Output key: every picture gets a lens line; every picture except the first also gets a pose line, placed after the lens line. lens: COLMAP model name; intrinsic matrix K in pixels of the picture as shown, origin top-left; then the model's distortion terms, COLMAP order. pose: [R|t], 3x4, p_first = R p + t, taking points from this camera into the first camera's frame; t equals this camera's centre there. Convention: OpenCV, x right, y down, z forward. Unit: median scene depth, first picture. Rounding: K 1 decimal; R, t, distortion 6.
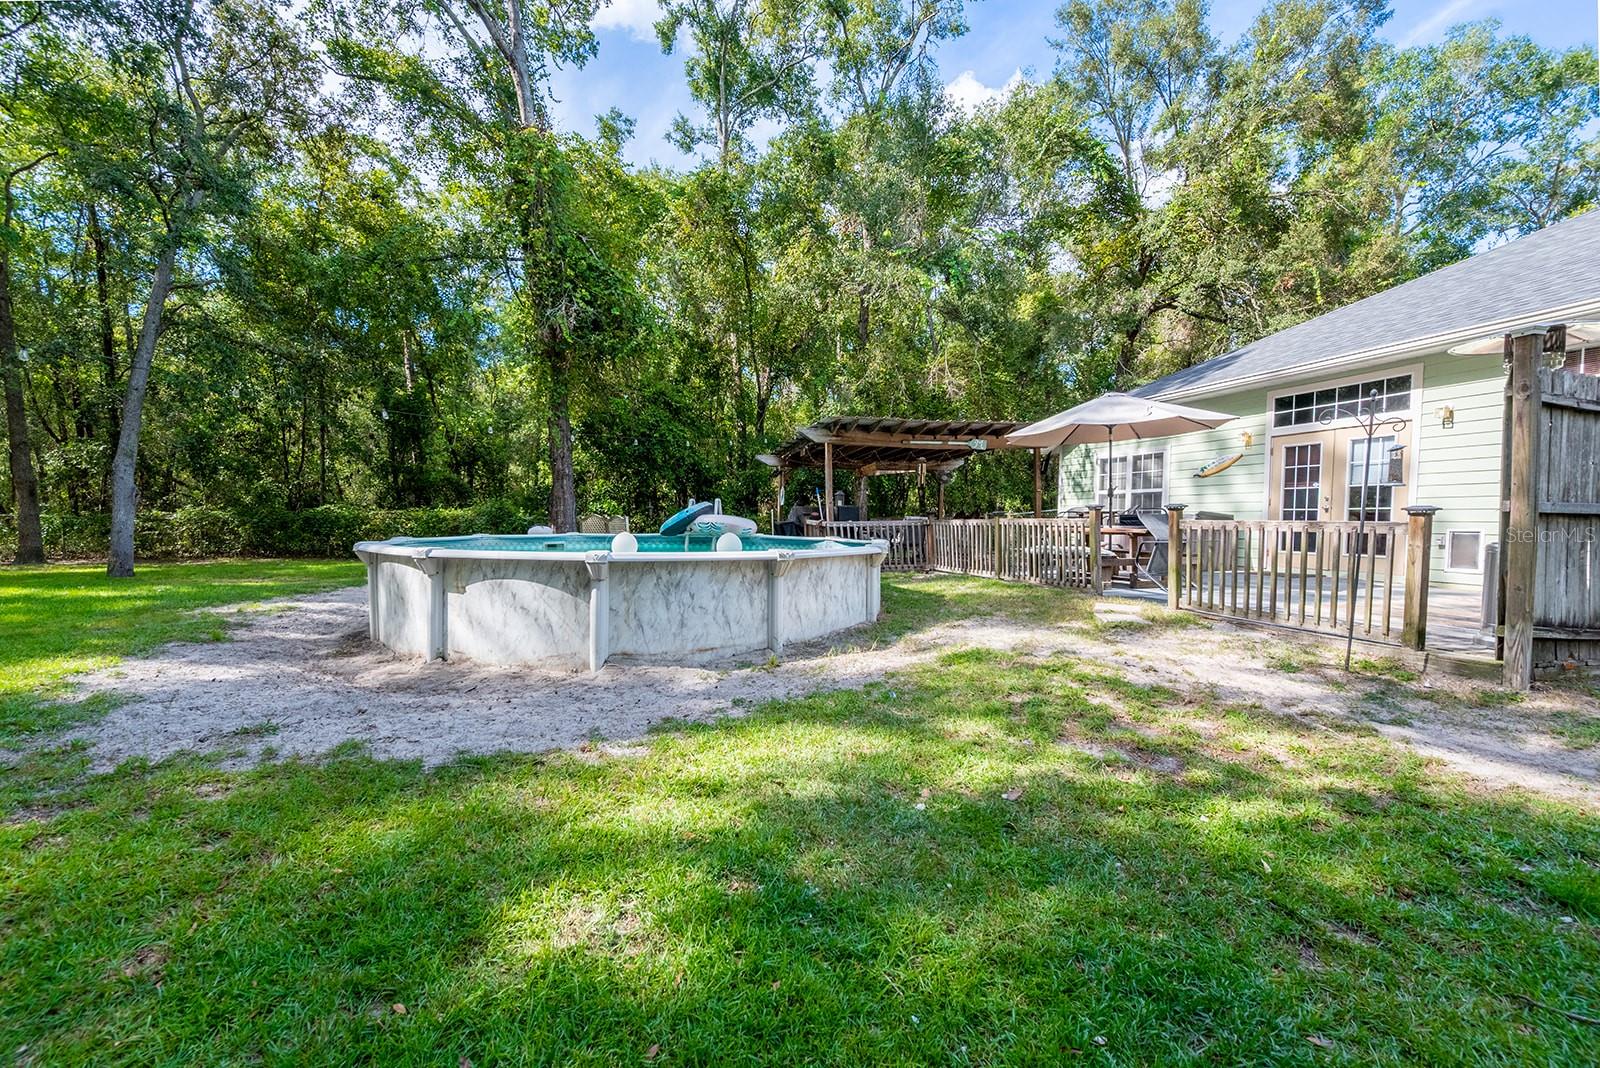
lens RADIAL K [[646.6, 0, 801.3], [0, 646.6, 541.5], [0, 0, 1]] dist [0.000078, 0.000026]
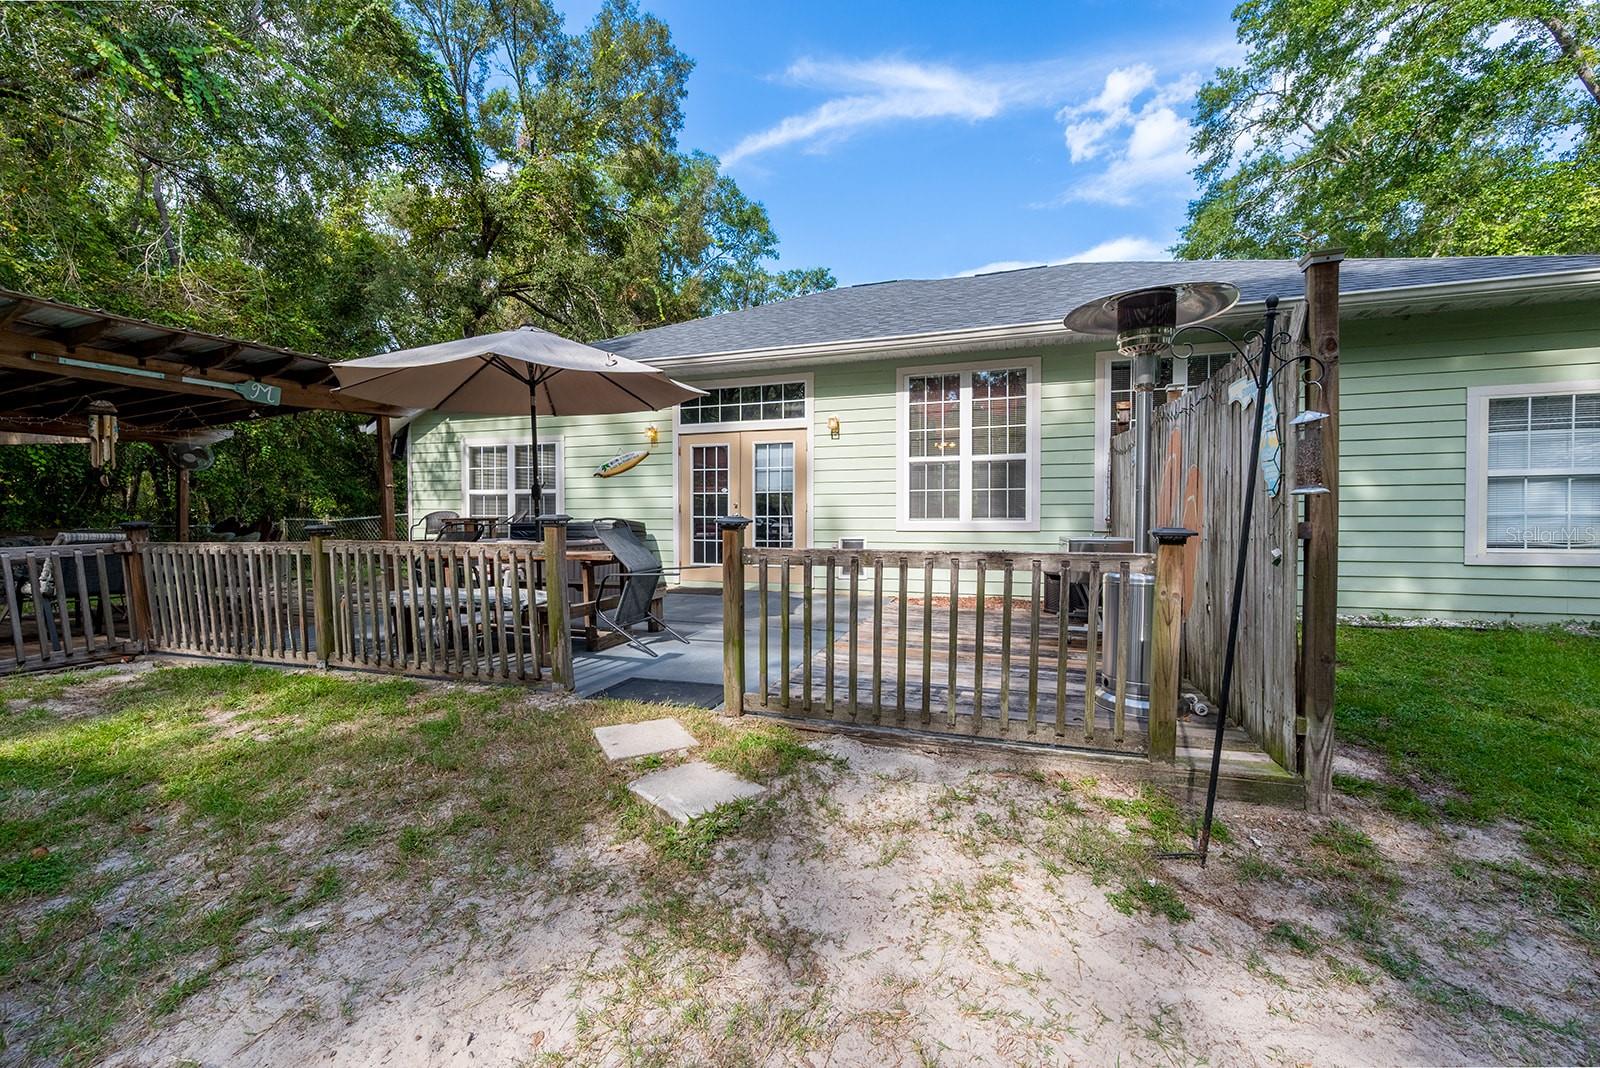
lens RADIAL K [[646.6, 0, 801.3], [0, 646.6, 541.5], [0, 0, 1]] dist [0.000078, 0.000026]
pose [[0.577738, -0.033108, 0.815550, 0.096114], [0.034378, 0.999277, 0.016213, -0.023503], [-0.815498, 0.018670, 0.578459, 0.345514]]
